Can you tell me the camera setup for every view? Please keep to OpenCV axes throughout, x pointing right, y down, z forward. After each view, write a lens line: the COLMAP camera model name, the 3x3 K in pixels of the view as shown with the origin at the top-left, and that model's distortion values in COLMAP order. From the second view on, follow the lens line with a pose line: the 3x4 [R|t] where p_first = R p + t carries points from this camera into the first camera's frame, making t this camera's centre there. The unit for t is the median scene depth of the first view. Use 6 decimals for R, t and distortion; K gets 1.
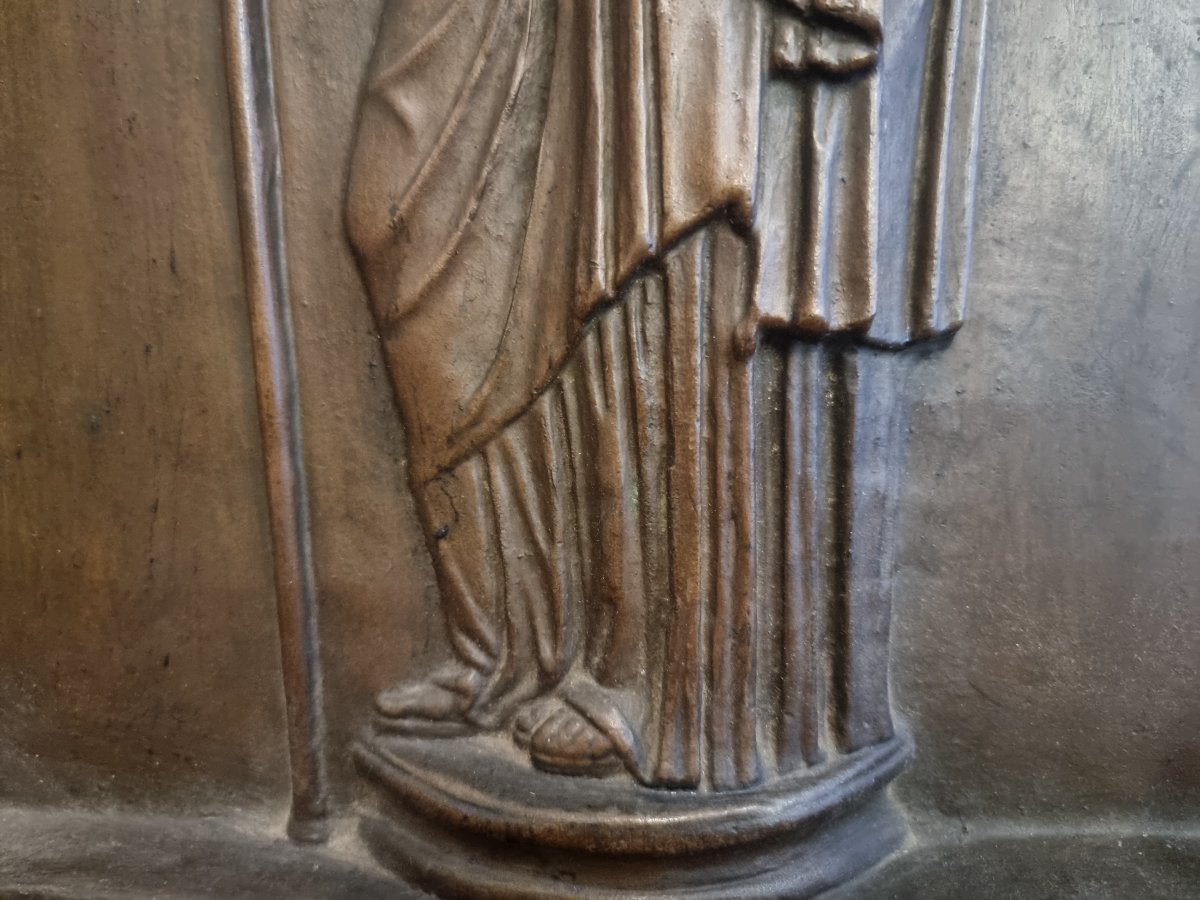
lens RADIAL K [[824.9, 0, 588.2], [0, 824.9, 455.3], [0, 0, 1]] dist [-0.035044, -0.013204]
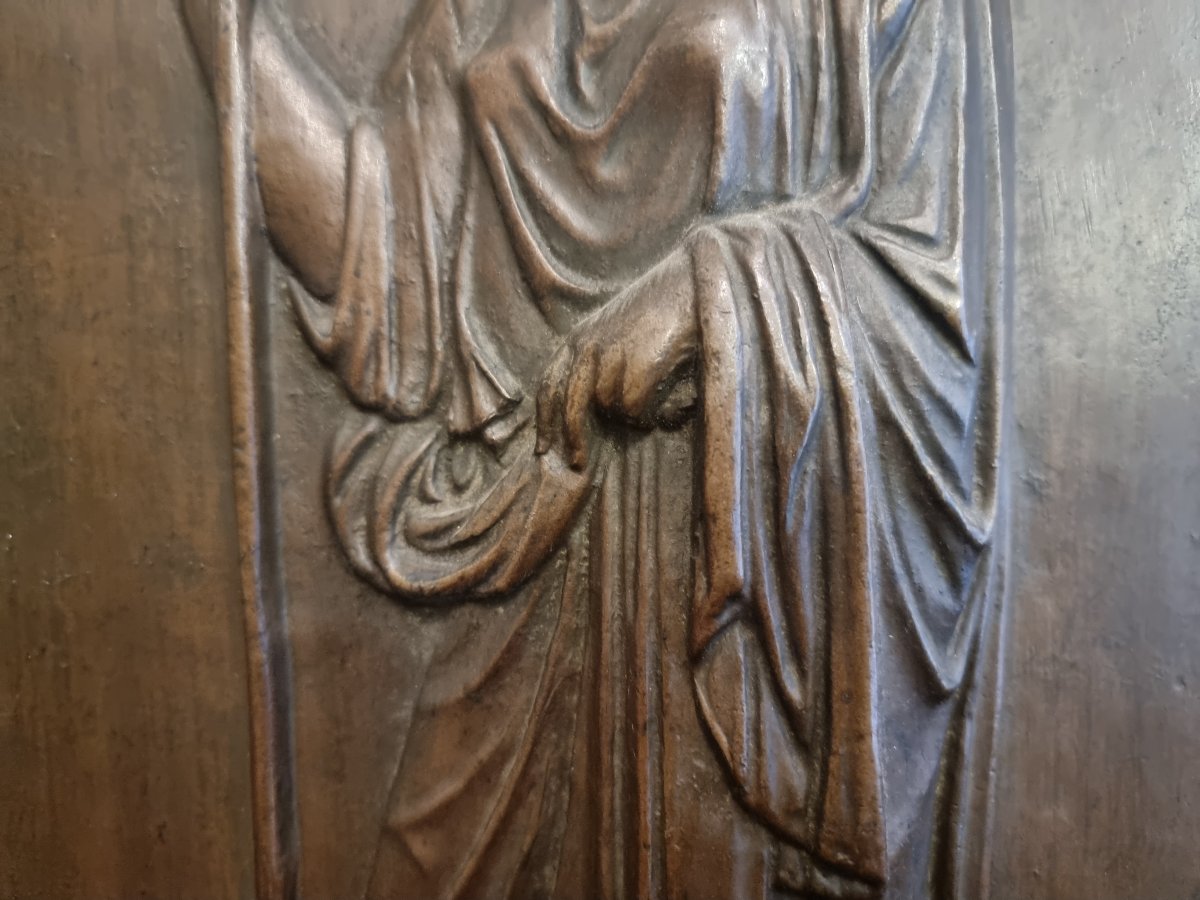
lens RADIAL K [[824.9, 0, 607.4], [0, 824.9, 454.3], [0, 0, 1]] dist [-0.035044, -0.013204]
pose [[0.999582, 0.014250, -0.025153, 0.025074], [-0.017803, 0.988944, -0.147220, -0.722871], [0.022777, 0.147606, 0.988784, -0.078825]]
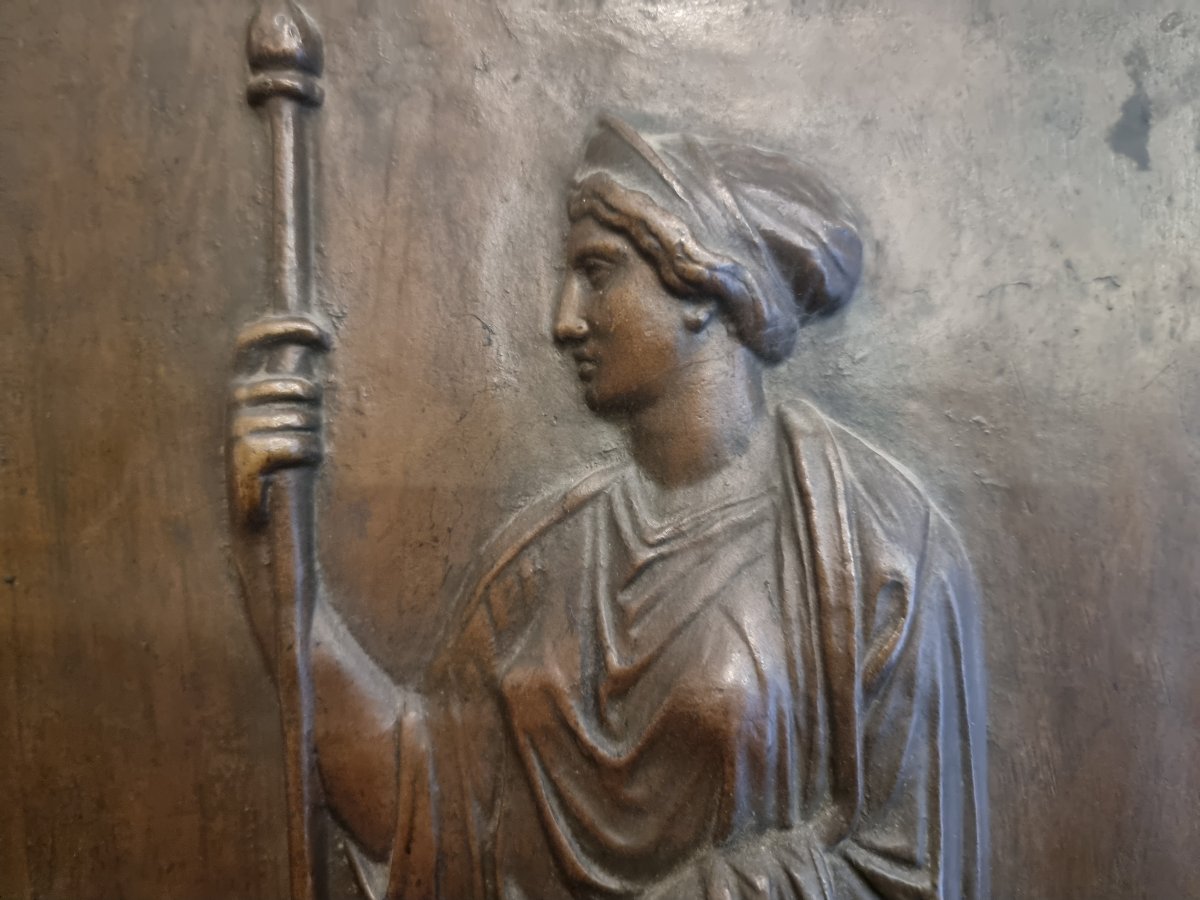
lens RADIAL K [[824.9, 0, 606.8], [0, 824.9, 451.6], [0, 0, 1]] dist [-0.035044, -0.013204]
pose [[0.999794, -0.001766, -0.020243, -0.007466], [-0.002531, 0.977637, -0.210284, -1.329172], [0.020162, 0.210292, 0.977431, -0.314836]]
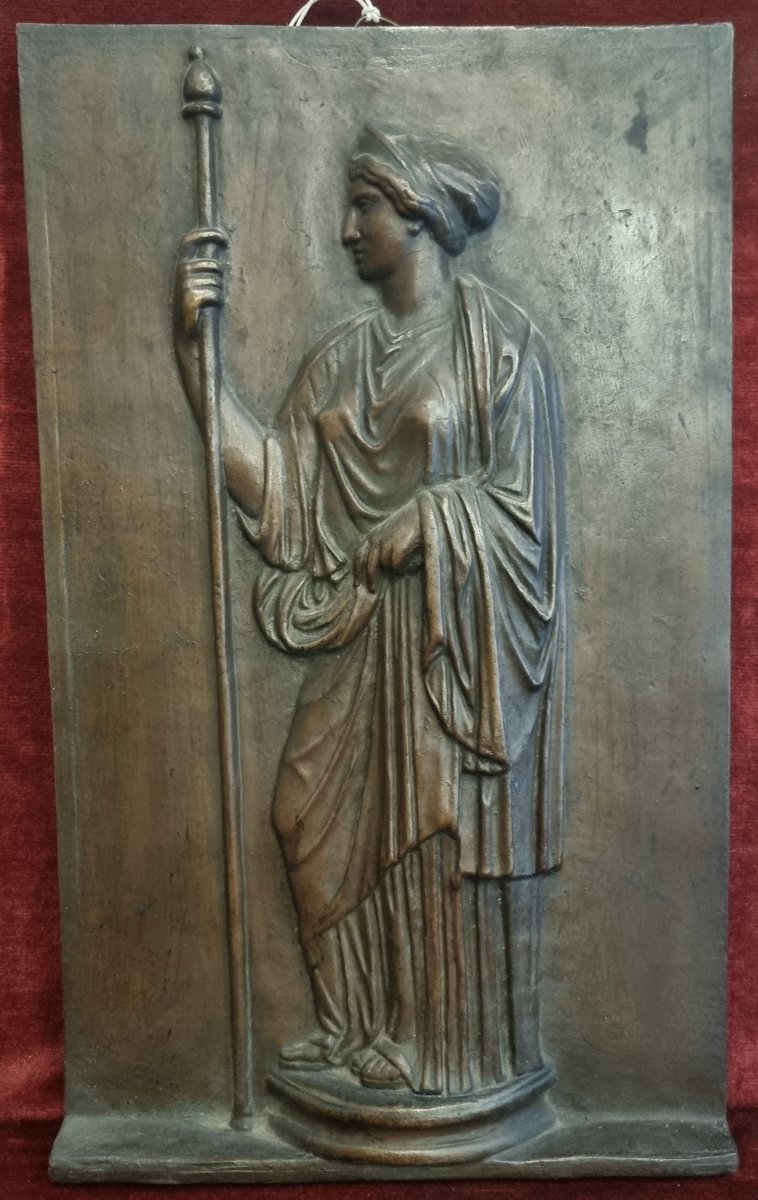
lens RADIAL K [[1015.6, 0, 392.6], [0, 1015.6, 569.6], [0, 0, 1]] dist [-0.005253, -0.057256]
pose [[0.999866, -0.008921, 0.013728, -0.012980], [0.010765, 0.989984, -0.140771, -0.539520], [-0.012335, 0.140900, 0.989947, -1.685063]]
